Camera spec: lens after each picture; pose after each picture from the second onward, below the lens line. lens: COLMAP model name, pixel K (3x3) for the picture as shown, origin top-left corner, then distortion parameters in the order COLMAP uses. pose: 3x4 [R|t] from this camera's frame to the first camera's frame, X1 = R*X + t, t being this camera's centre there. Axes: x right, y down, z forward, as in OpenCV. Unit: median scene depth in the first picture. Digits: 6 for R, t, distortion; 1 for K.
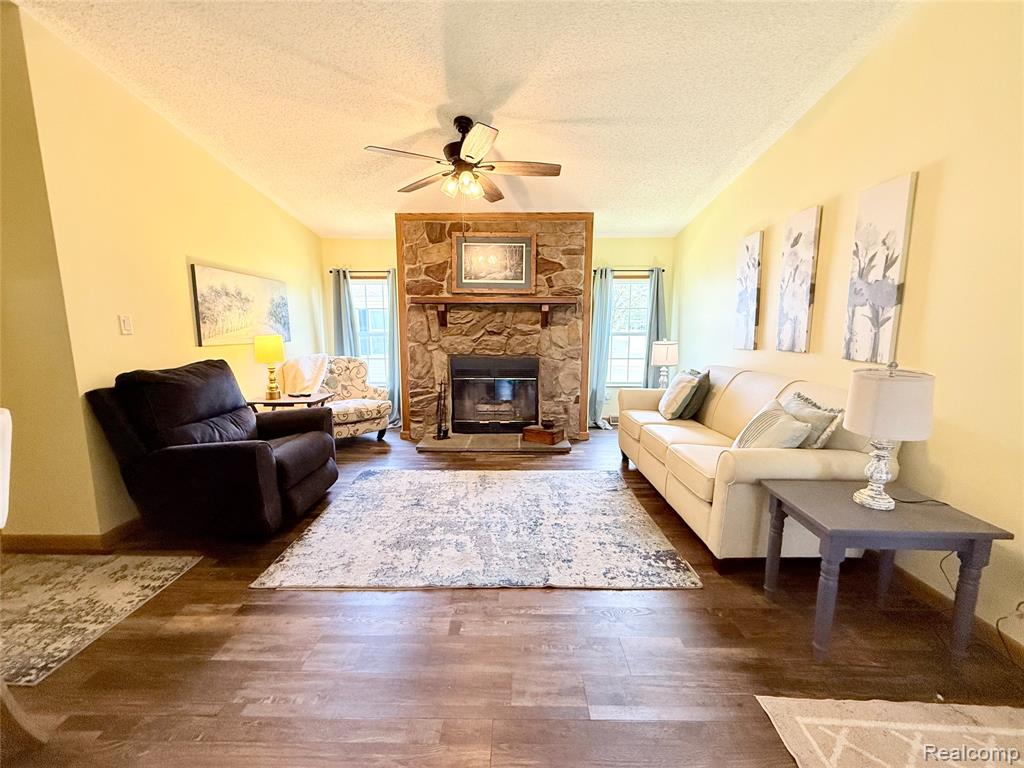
lens RADIAL K [[433.4, 0, 512.0], [0, 433.4, 384.0], [0, 0, 1]] dist [-0.002257, 0.000101]
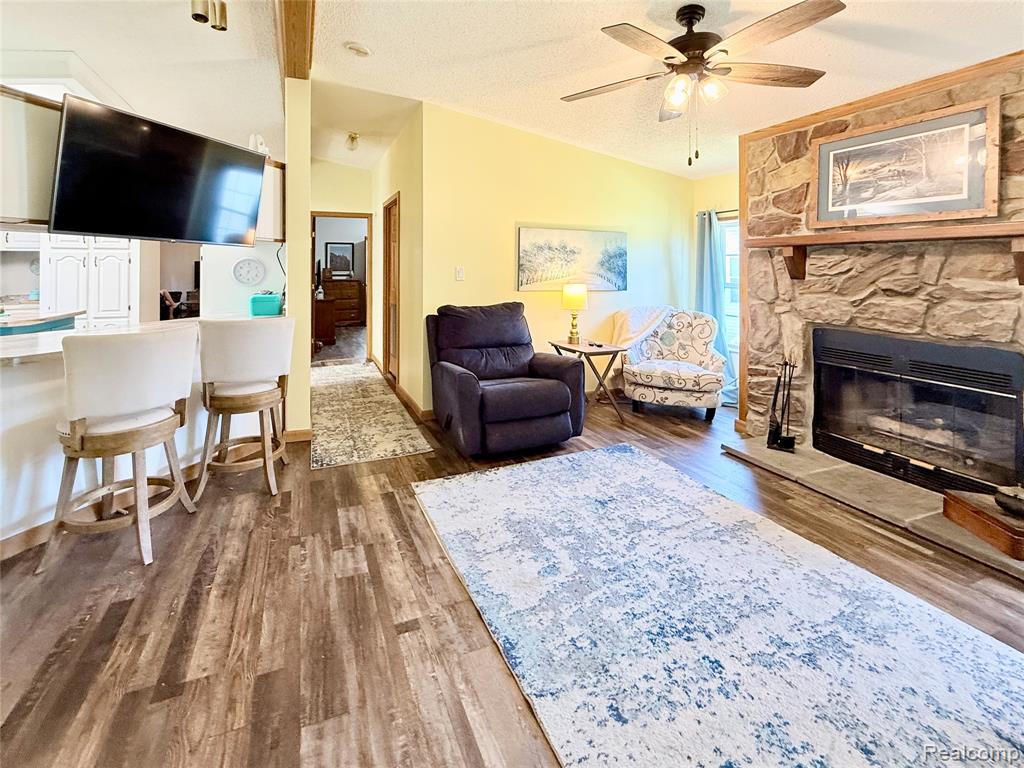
lens RADIAL K [[468.7, 0, 511.7], [0, 468.7, 259.6], [0, 0, 1]] dist [0.000058, 0.000318]
pose [[0.346238, -0.014242, -0.938038, 0.380396], [-0.130954, 0.989362, -0.063357, -0.061070], [0.928962, 0.144776, 0.340690, 0.349895]]
